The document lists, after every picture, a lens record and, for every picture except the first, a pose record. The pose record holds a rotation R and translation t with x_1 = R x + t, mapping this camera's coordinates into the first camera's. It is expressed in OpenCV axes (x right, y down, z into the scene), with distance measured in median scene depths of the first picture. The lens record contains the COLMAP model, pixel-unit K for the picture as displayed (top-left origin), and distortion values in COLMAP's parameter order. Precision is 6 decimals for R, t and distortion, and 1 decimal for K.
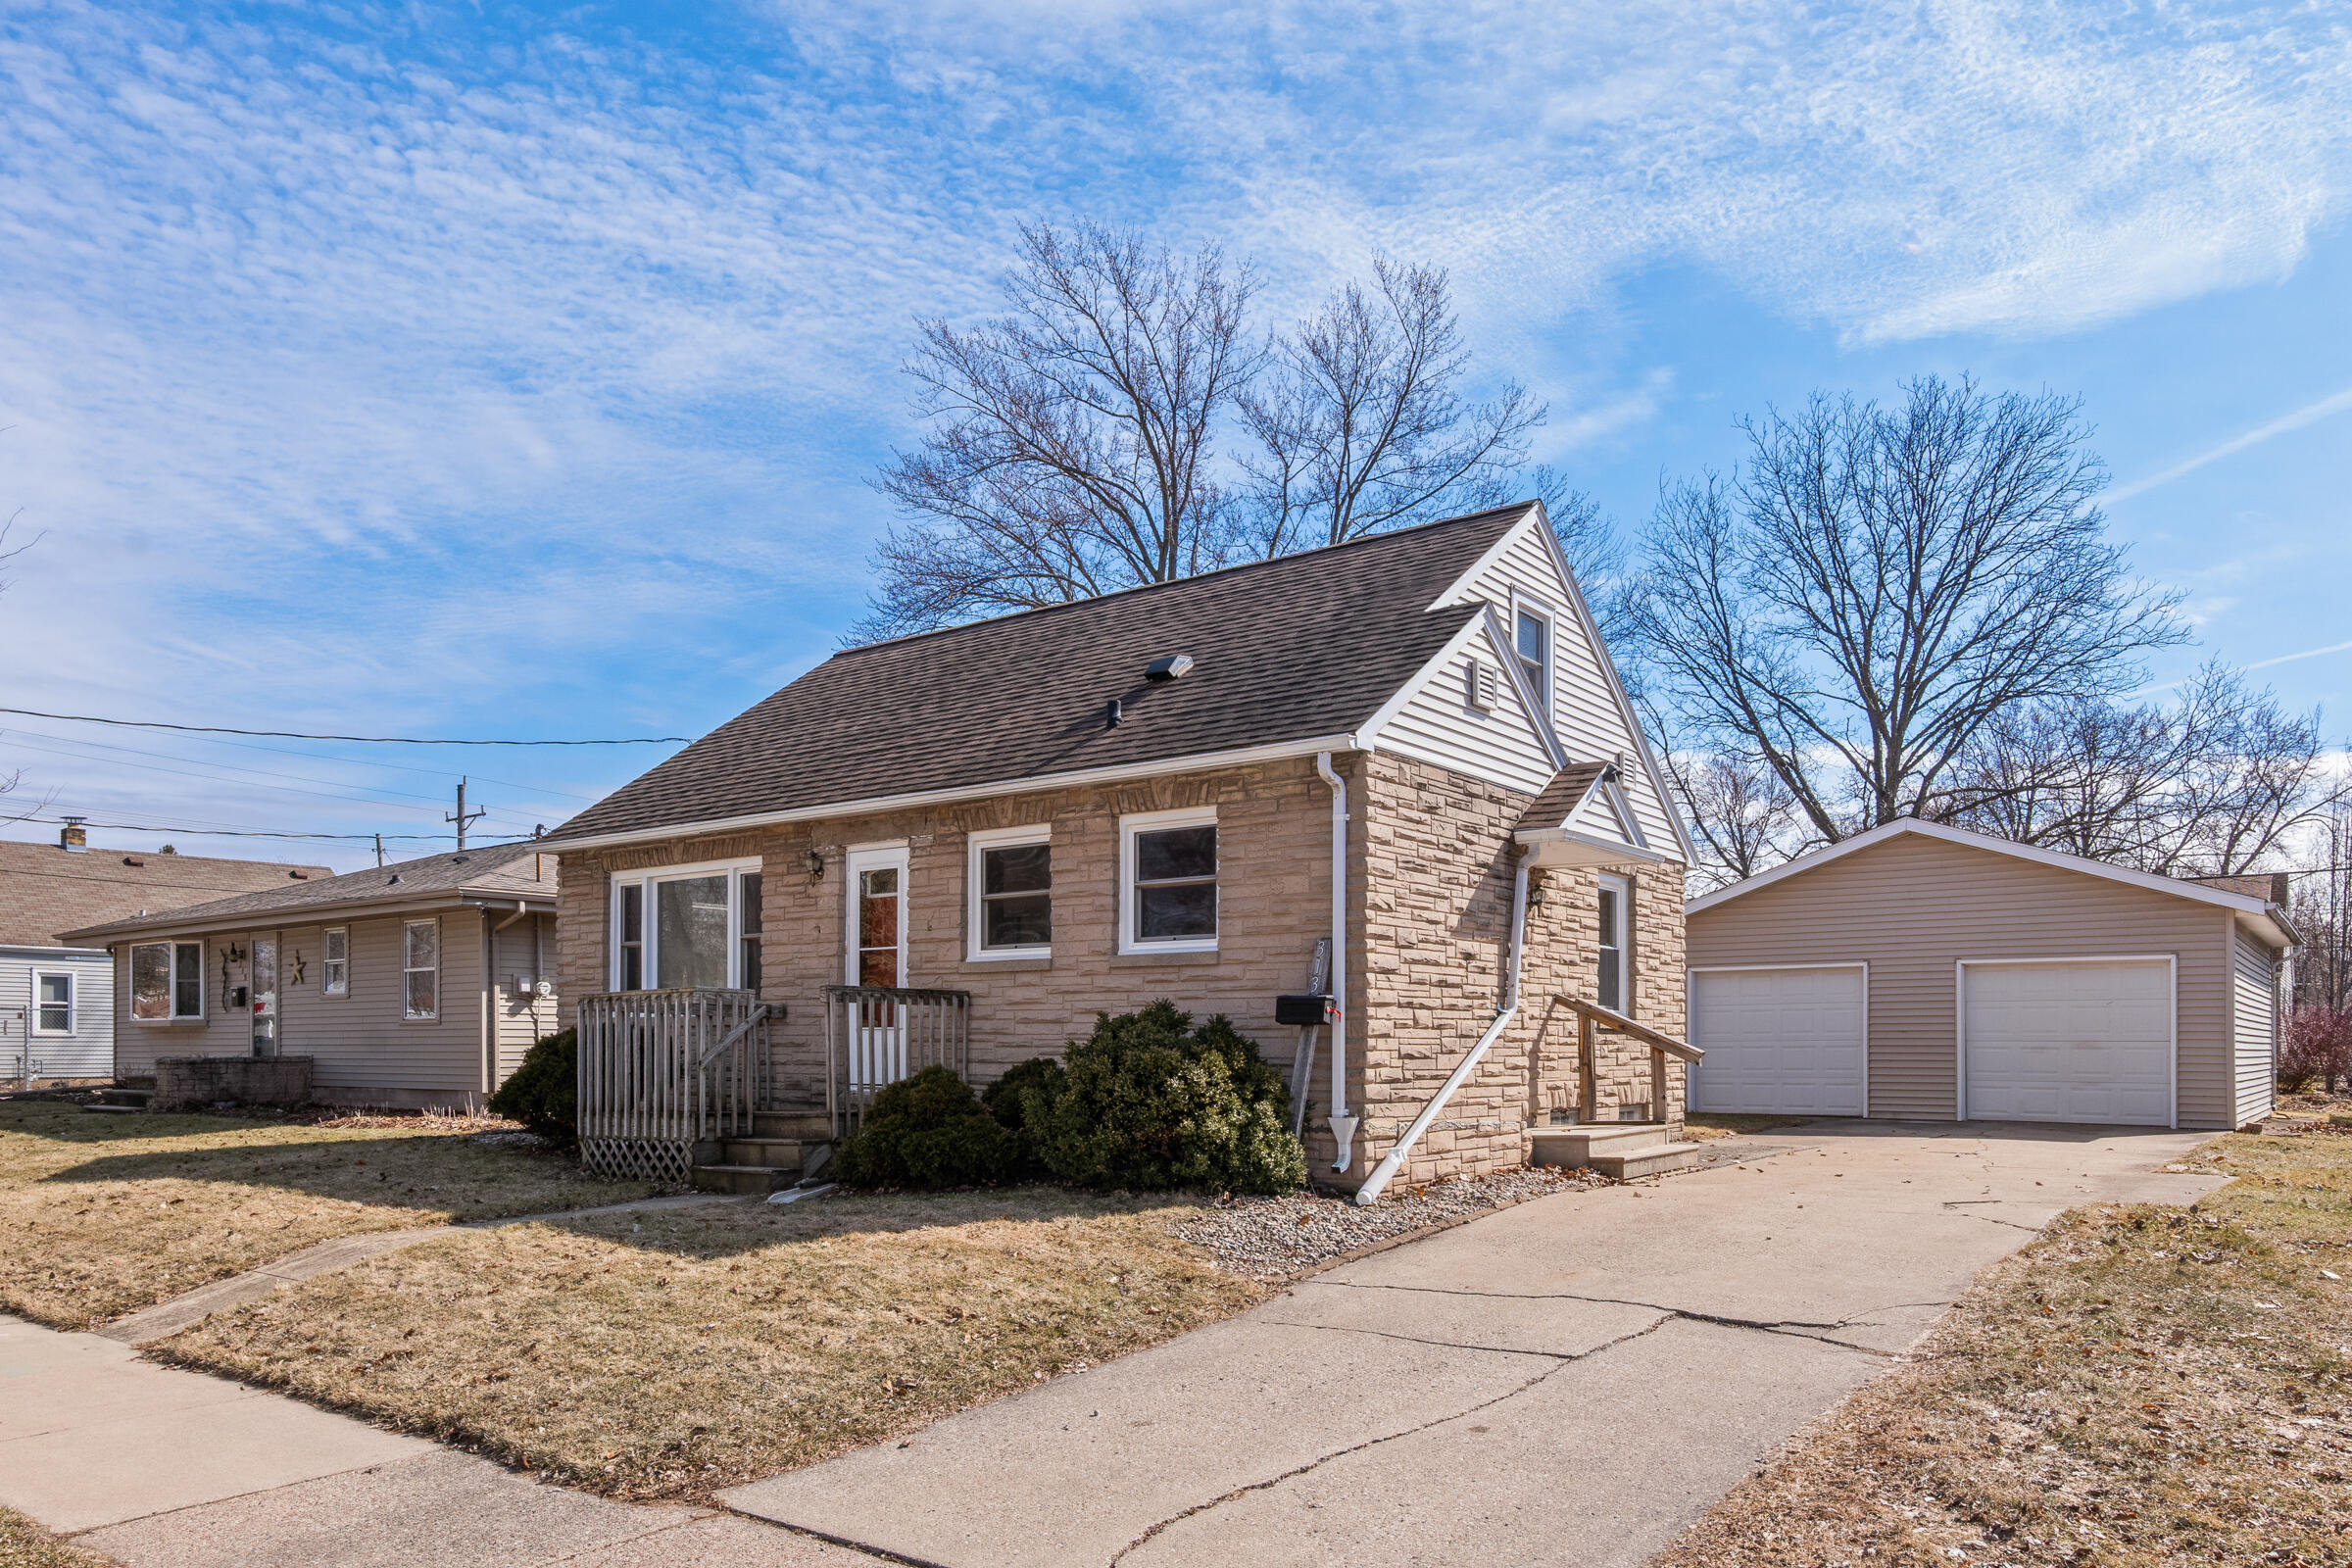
lens RADIAL K [[1560.0, 0, 1176.8], [0, 1560.0, 895.0], [0, 0, 1]] dist [0.000757, -0.000217]
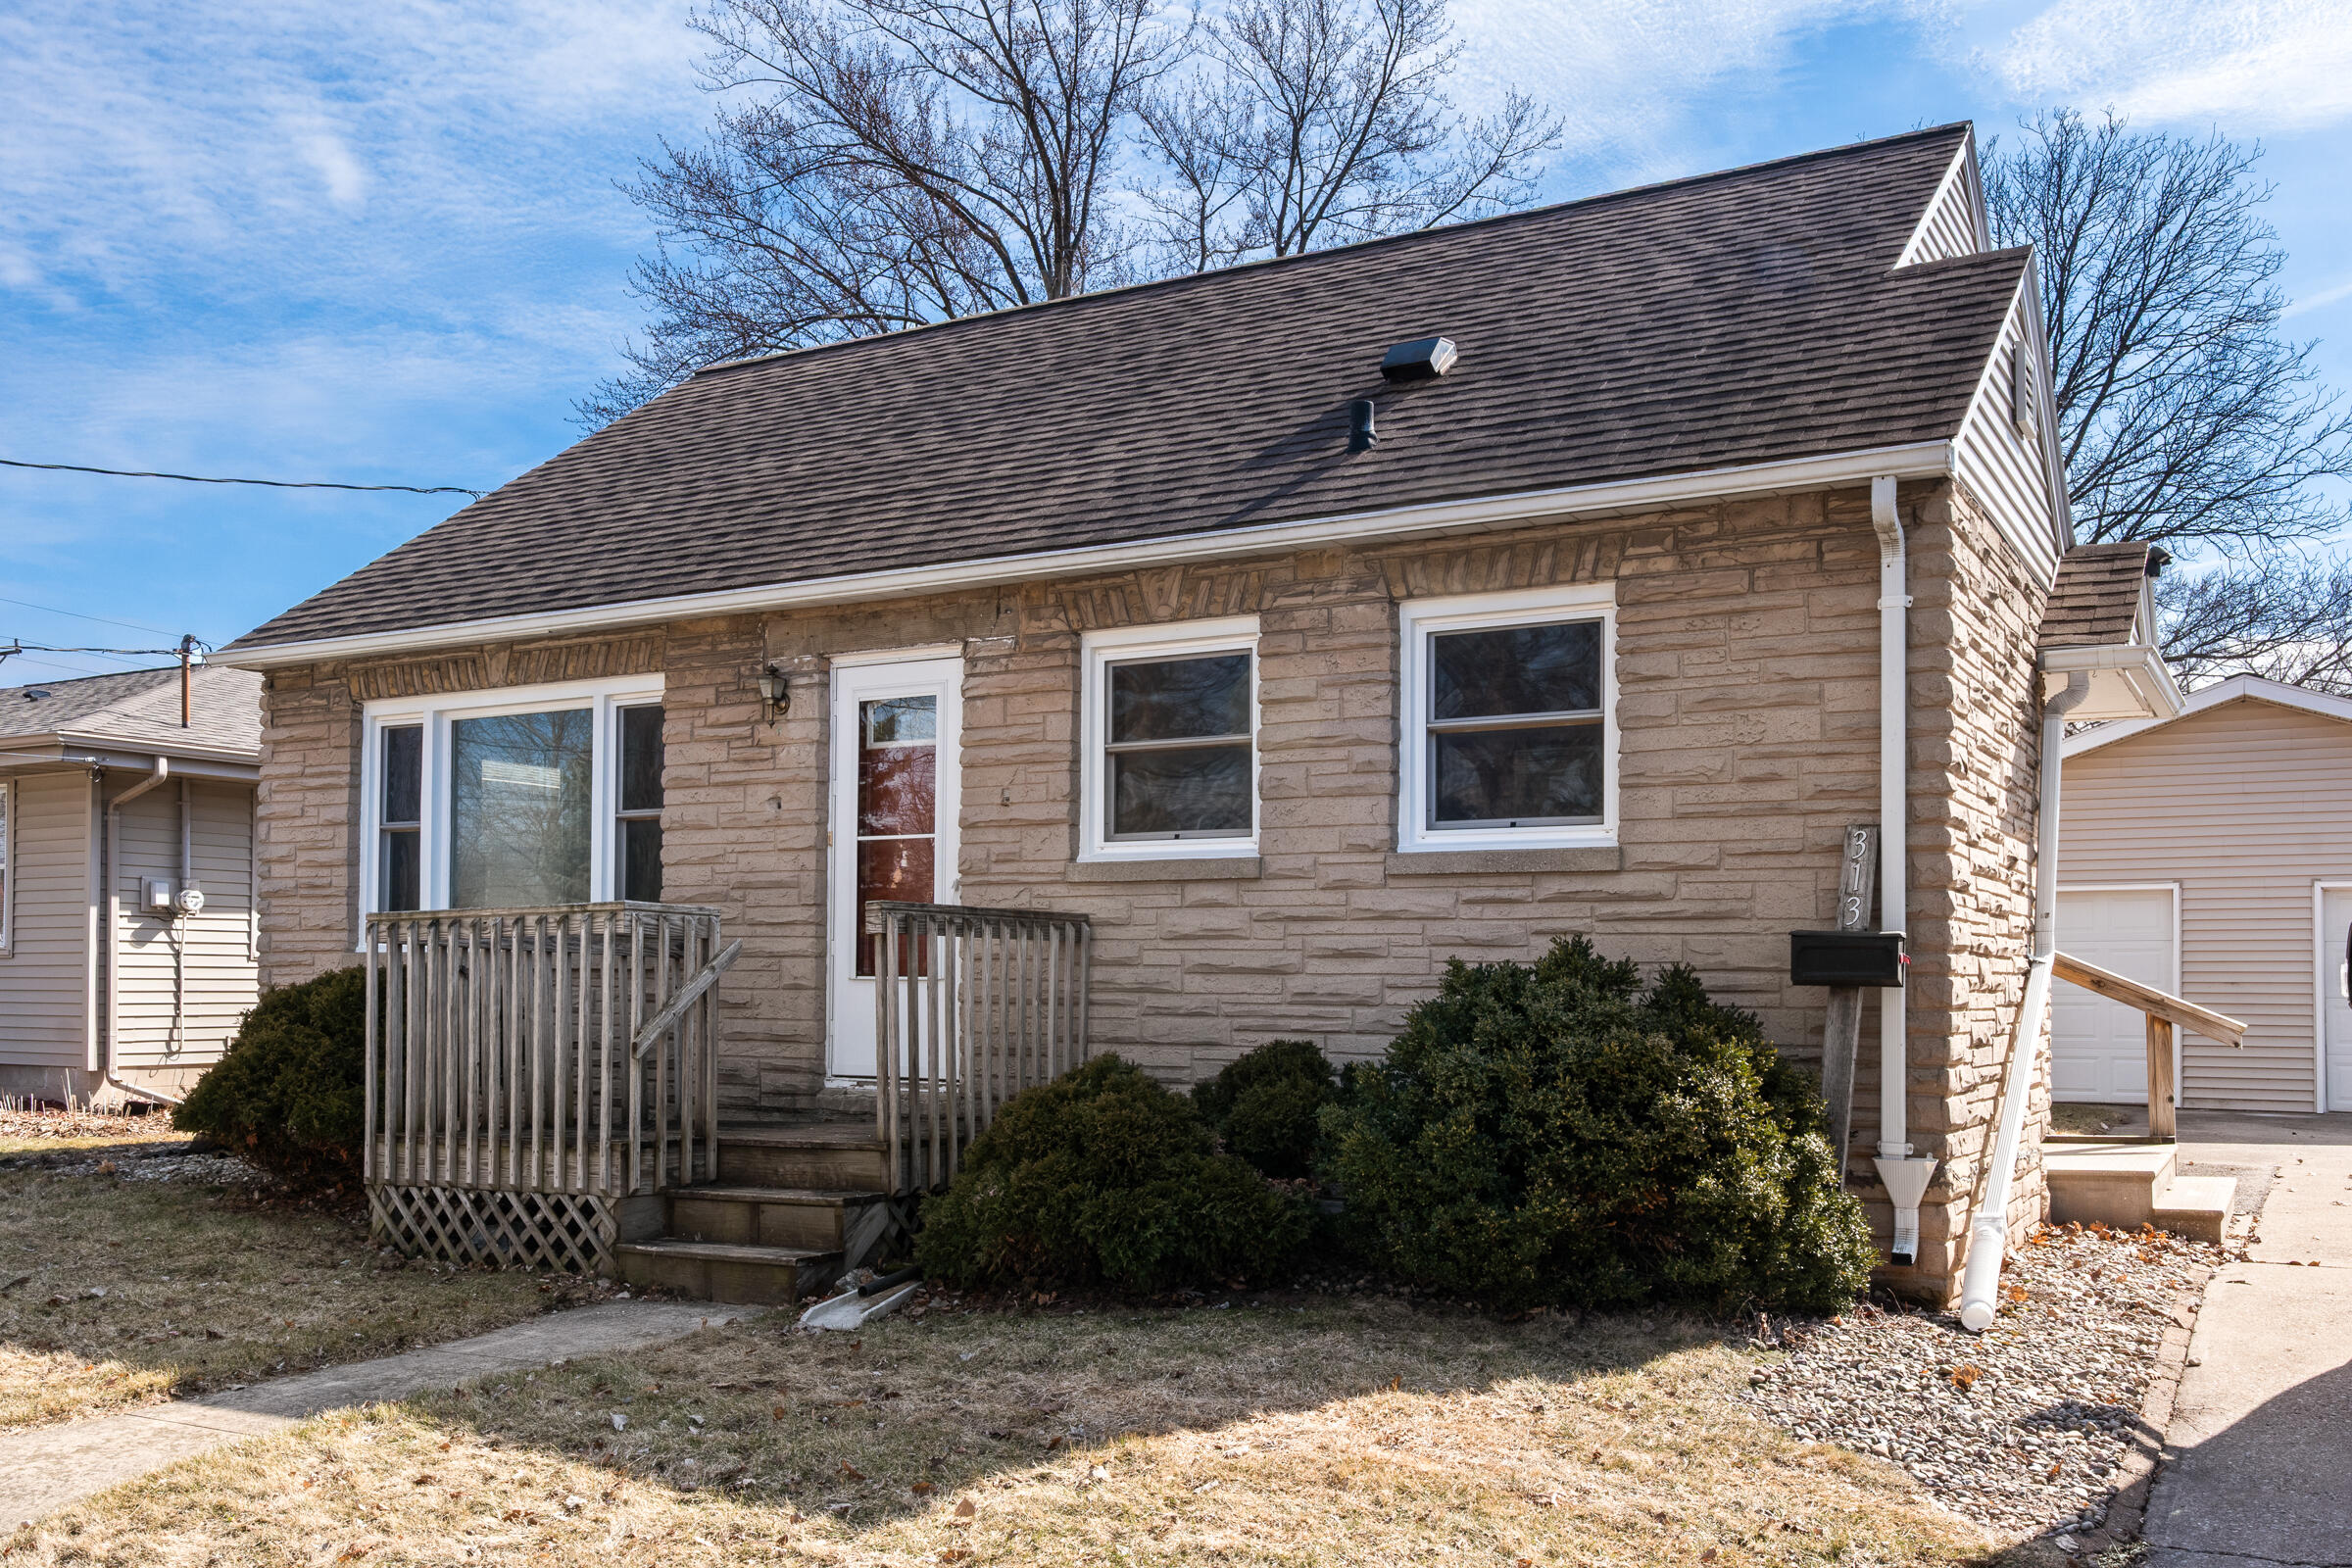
lens RADIAL K [[2014.7, 0, 1176.0], [0, 2014.7, 784.0], [0, 0, 1]] dist [0.000809, 0.005976]
pose [[0.993758, 0.017135, 0.110233, -0.182291], [-0.016894, 0.999852, -0.003126, 0.016602], [-0.110271, 0.001244, 0.993901, 0.278706]]
